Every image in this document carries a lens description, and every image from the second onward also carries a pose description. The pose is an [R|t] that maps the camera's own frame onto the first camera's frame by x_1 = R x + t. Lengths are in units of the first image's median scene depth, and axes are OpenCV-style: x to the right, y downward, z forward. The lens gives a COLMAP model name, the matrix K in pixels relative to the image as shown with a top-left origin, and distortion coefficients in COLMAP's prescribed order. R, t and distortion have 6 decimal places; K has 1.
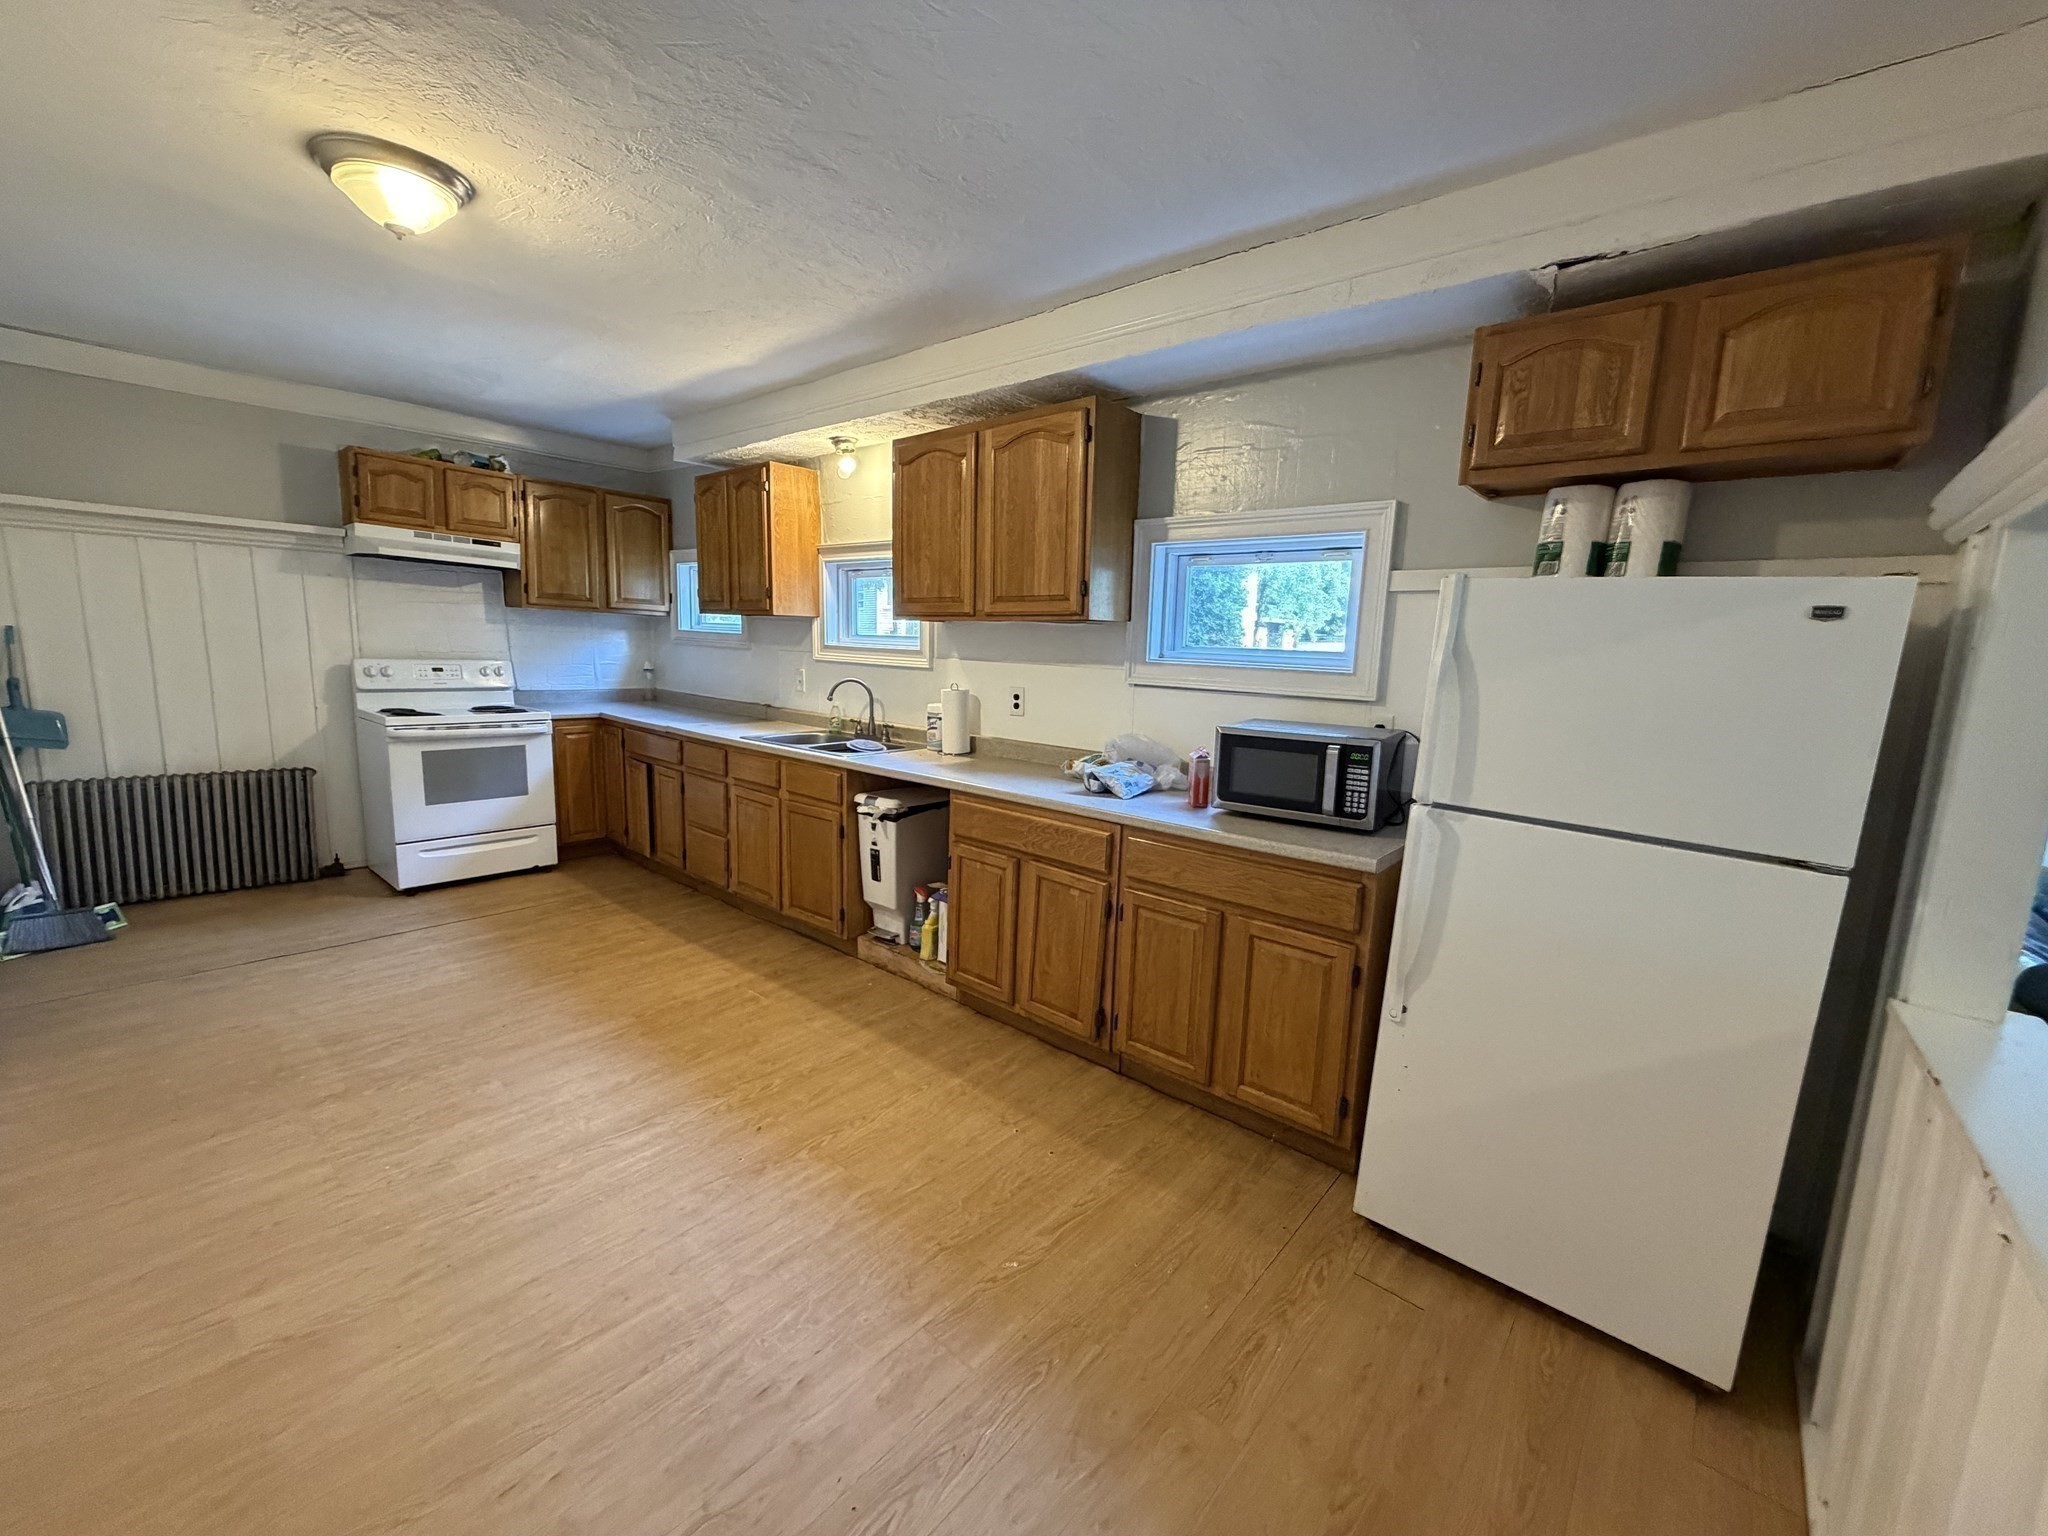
lens RADIAL K [[818.2, 0, 1020.0], [0, 818.2, 763.9], [0, 0, 1]] dist [0.002625, 0.000265]
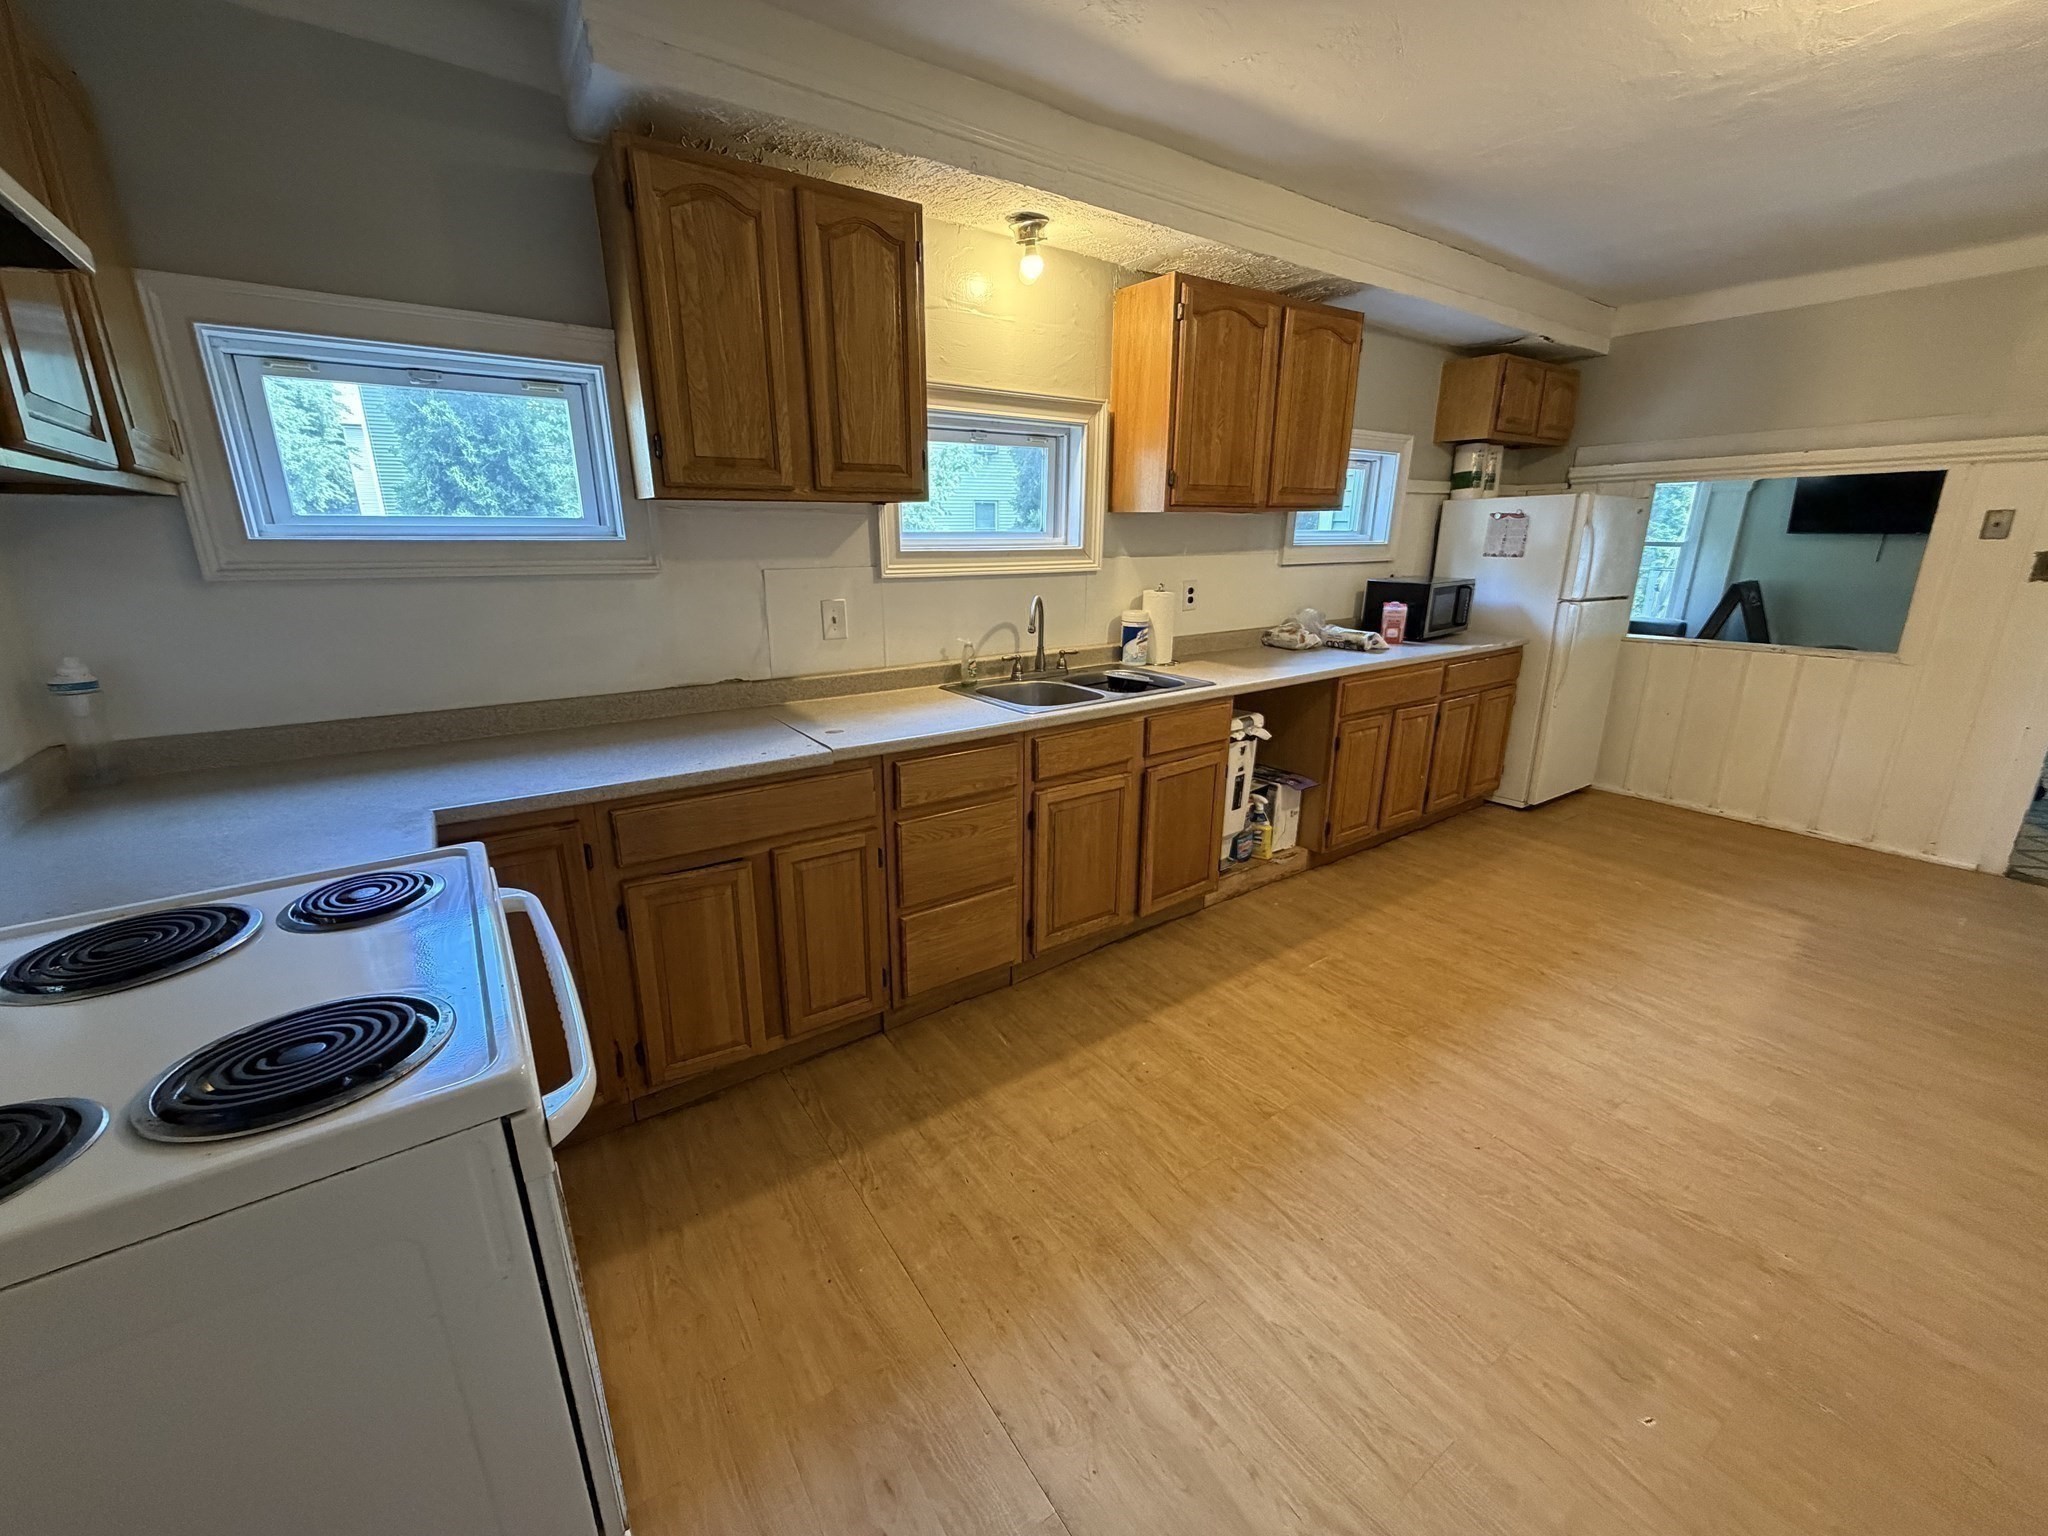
lens RADIAL K [[818.2, 0, 1020.0], [0, 818.2, 763.9], [0, 0, 1]] dist [0.002625, 0.000265]
pose [[0.241464, -0.301132, 0.922505, -1.417756], [0.153772, 0.950497, 0.270020, -0.251367], [-0.958149, 0.076655, 0.275816, 1.307259]]
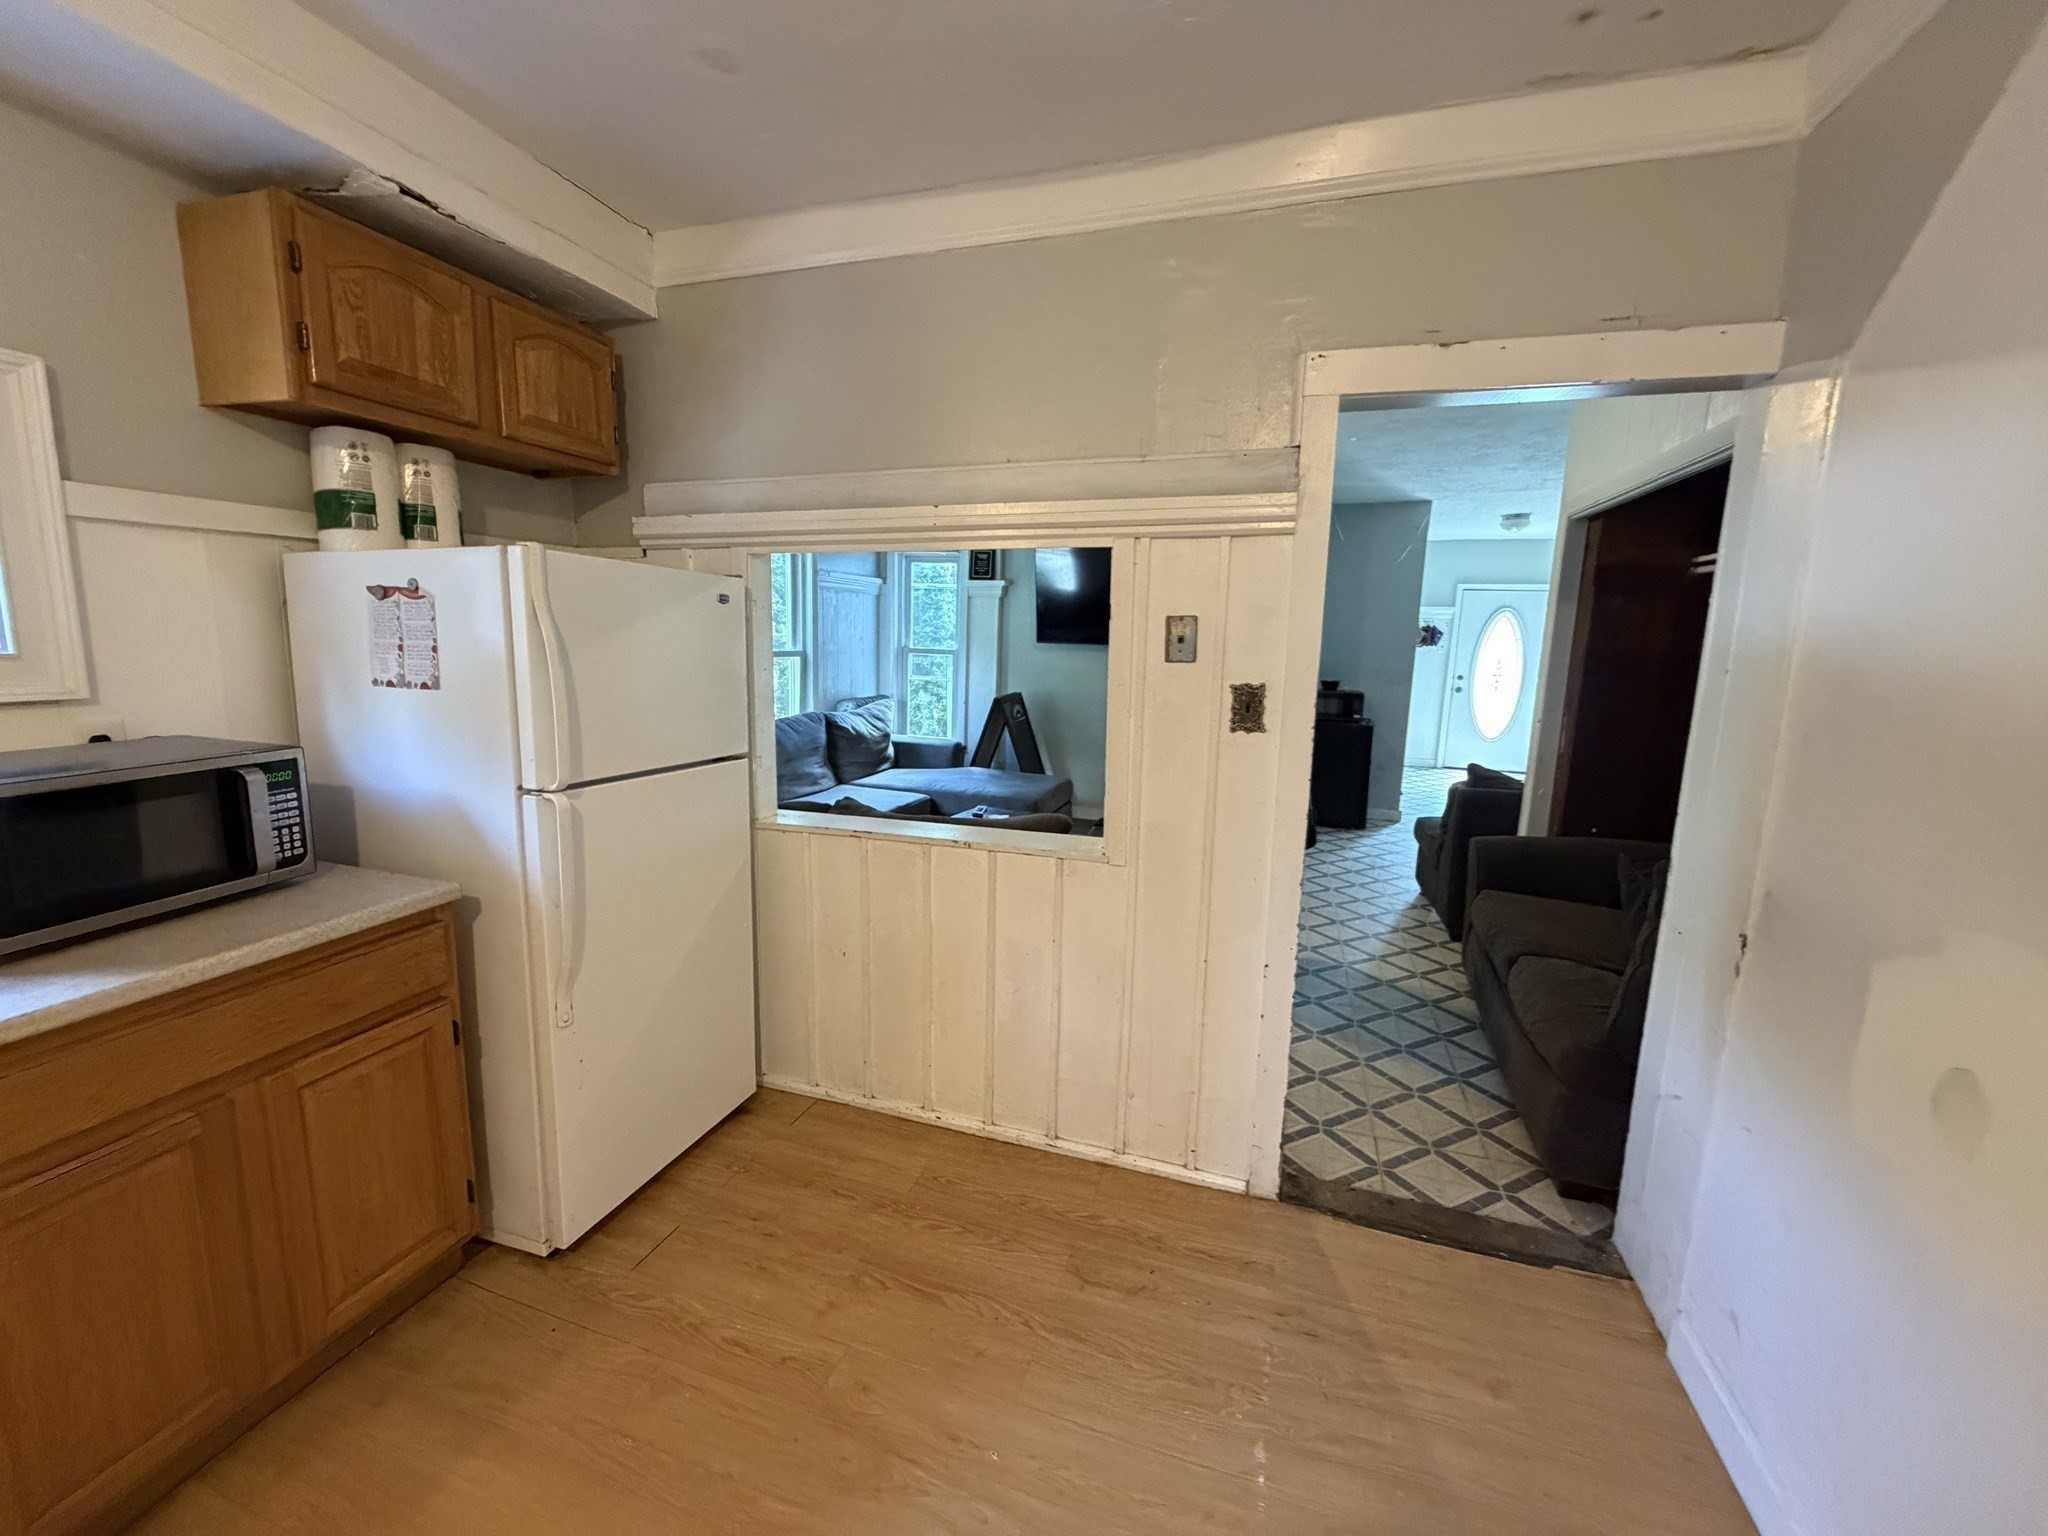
lens RADIAL K [[818.2, 0, 1020.0], [0, 818.2, 763.9], [0, 0, 1]] dist [0.002625, 0.000265]
pose [[-0.393969, -0.188008, 0.899690, -0.390065], [0.095127, 0.965259, 0.243366, -0.111622], [-0.914188, 0.181463, -0.362397, 0.596895]]
